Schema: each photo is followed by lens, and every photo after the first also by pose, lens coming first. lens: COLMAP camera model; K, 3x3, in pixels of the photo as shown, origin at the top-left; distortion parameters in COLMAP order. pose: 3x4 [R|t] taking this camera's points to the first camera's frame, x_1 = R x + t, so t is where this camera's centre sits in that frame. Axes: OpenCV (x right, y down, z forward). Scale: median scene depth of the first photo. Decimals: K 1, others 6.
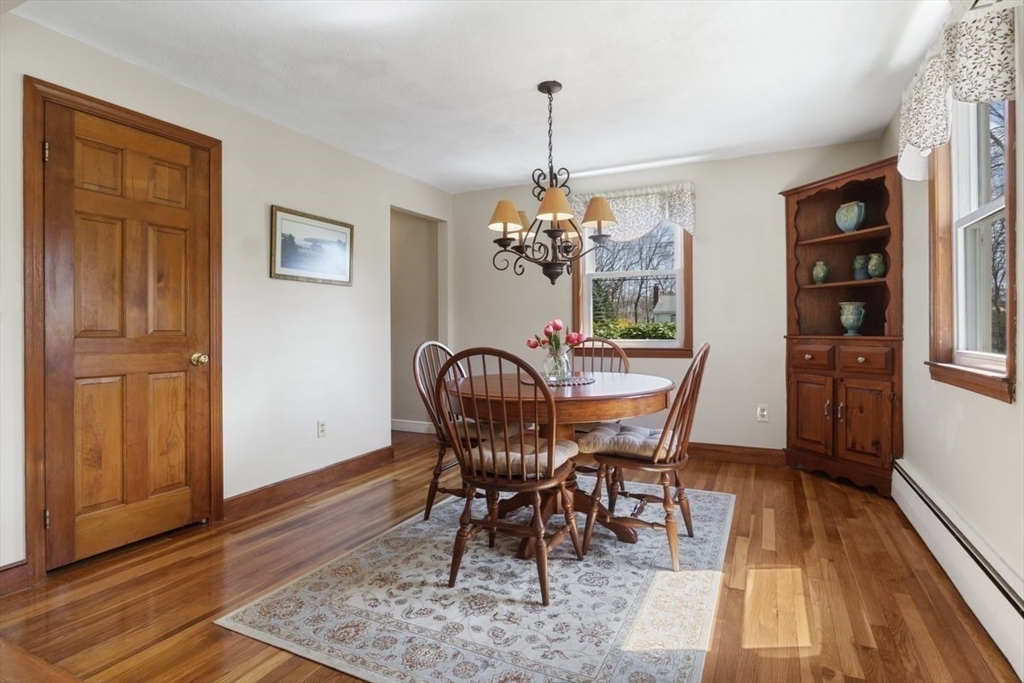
lens RADIAL K [[530.2, 0, 519.5], [0, 530.2, 327.8], [0, 0, 1]] dist [-0.003903, -0.000300]
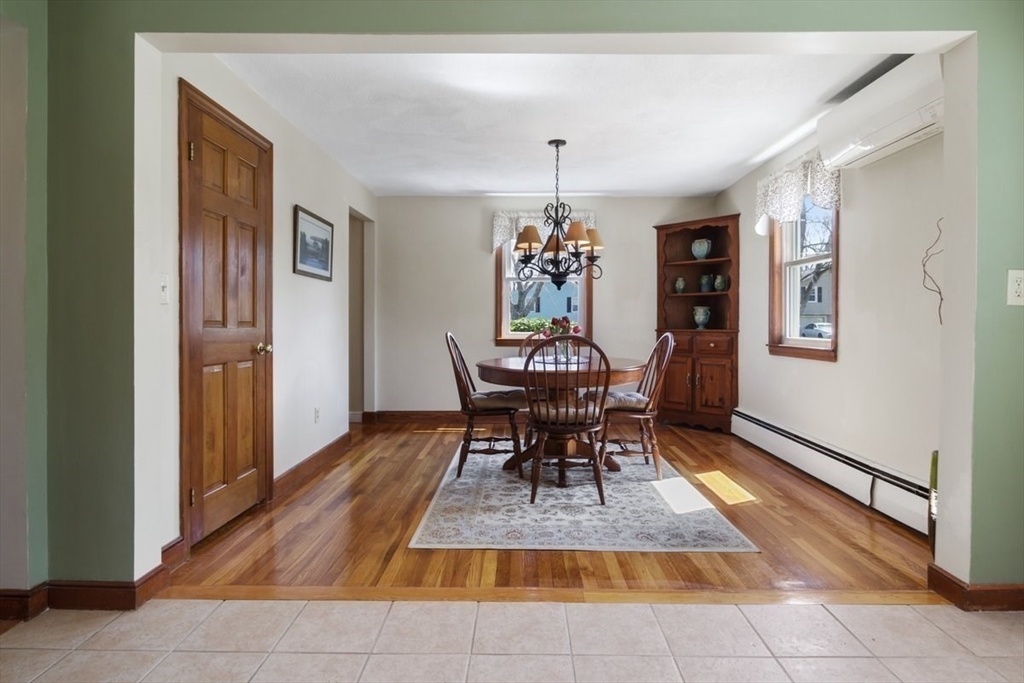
lens RADIAL K [[550.9, 0, 516.4], [0, 550.9, 327.2], [0, 0, 1]] dist [0.005490, -0.001307]
pose [[0.906799, 0.004774, 0.421537, -0.539805], [-0.007441, 0.999961, 0.004681, 0.006015], [-0.421498, -0.007381, 0.906799, -0.196267]]
